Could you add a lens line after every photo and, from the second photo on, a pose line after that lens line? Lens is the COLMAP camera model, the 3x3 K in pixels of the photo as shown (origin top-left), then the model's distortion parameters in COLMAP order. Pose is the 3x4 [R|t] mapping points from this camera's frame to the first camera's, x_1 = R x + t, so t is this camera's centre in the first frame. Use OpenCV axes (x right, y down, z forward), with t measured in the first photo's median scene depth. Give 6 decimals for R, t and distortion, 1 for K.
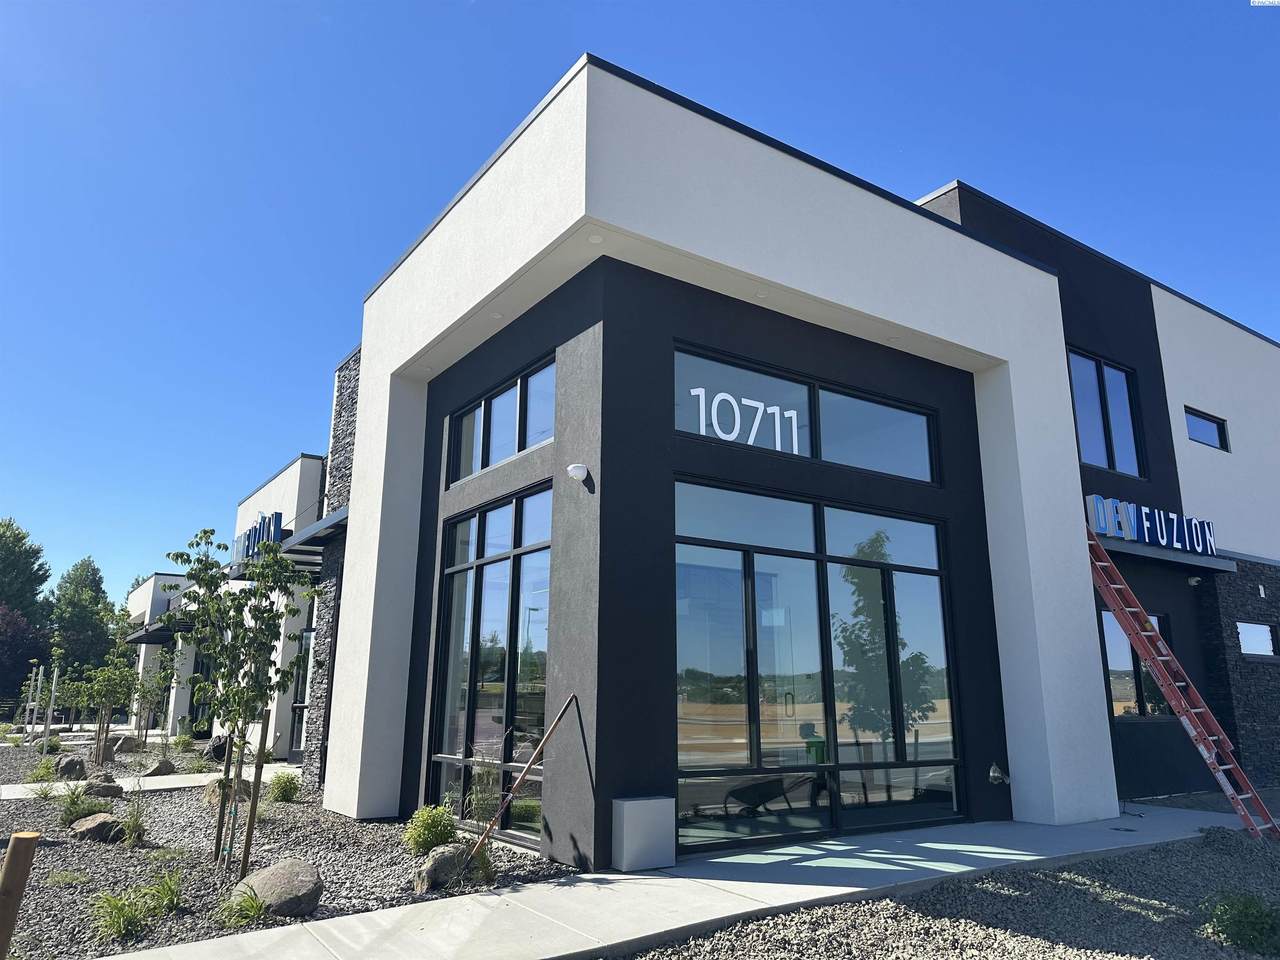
lens RADIAL K [[893.2, 0, 640.0], [0, 893.2, 480.0], [0, 0, 1]] dist [0.092086, -0.001827]
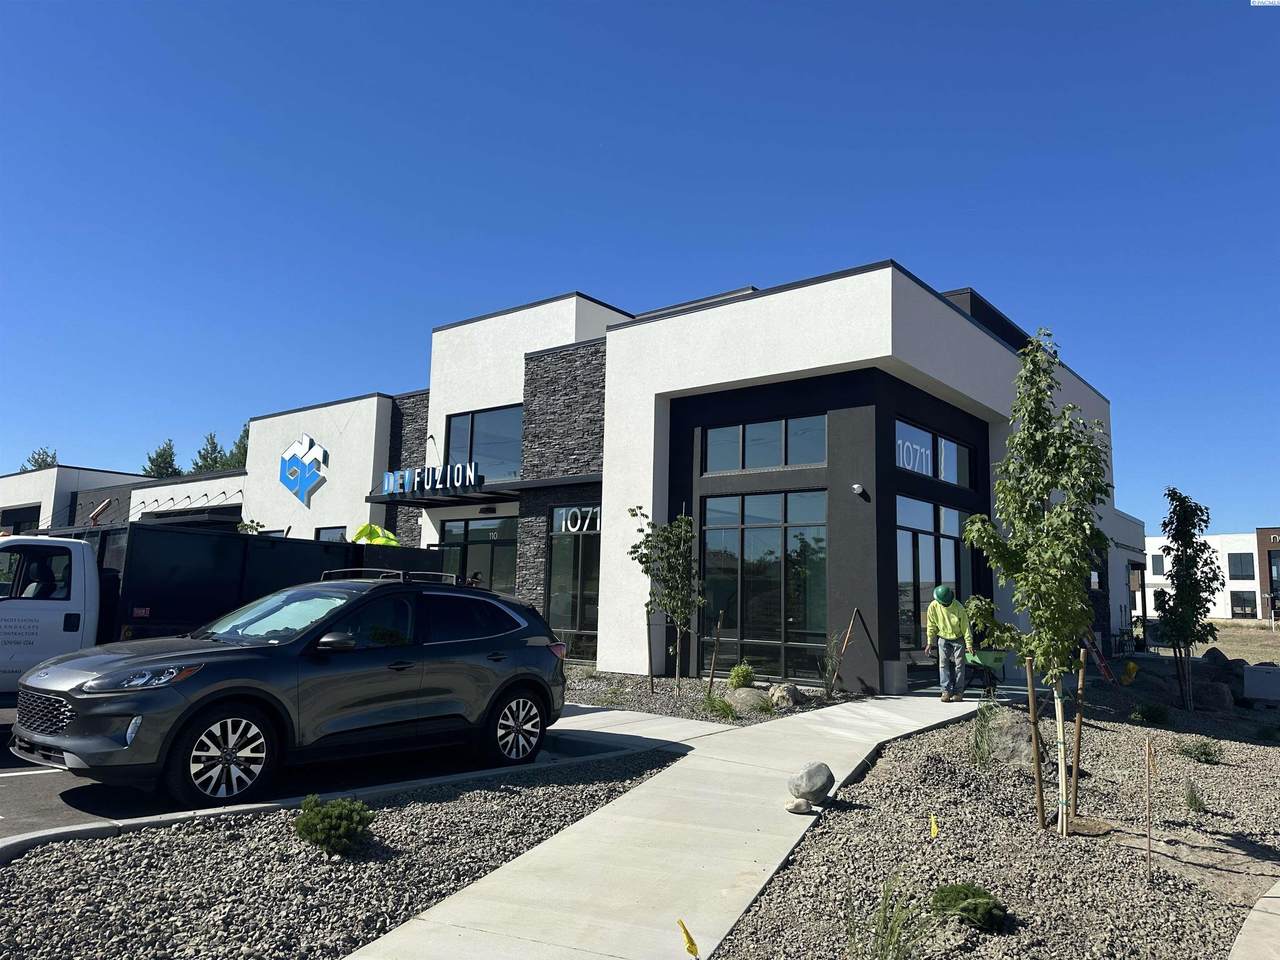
lens RADIAL K [[893.2, 0, 640.0], [0, 893.2, 480.0], [0, 0, 1]] dist [0.092086, -0.001827]
pose [[0.962777, 0.062354, 0.263008, -0.846218], [-0.089202, 0.991811, 0.091397, -0.133234], [-0.255156, -0.111456, 0.960455, -0.556665]]
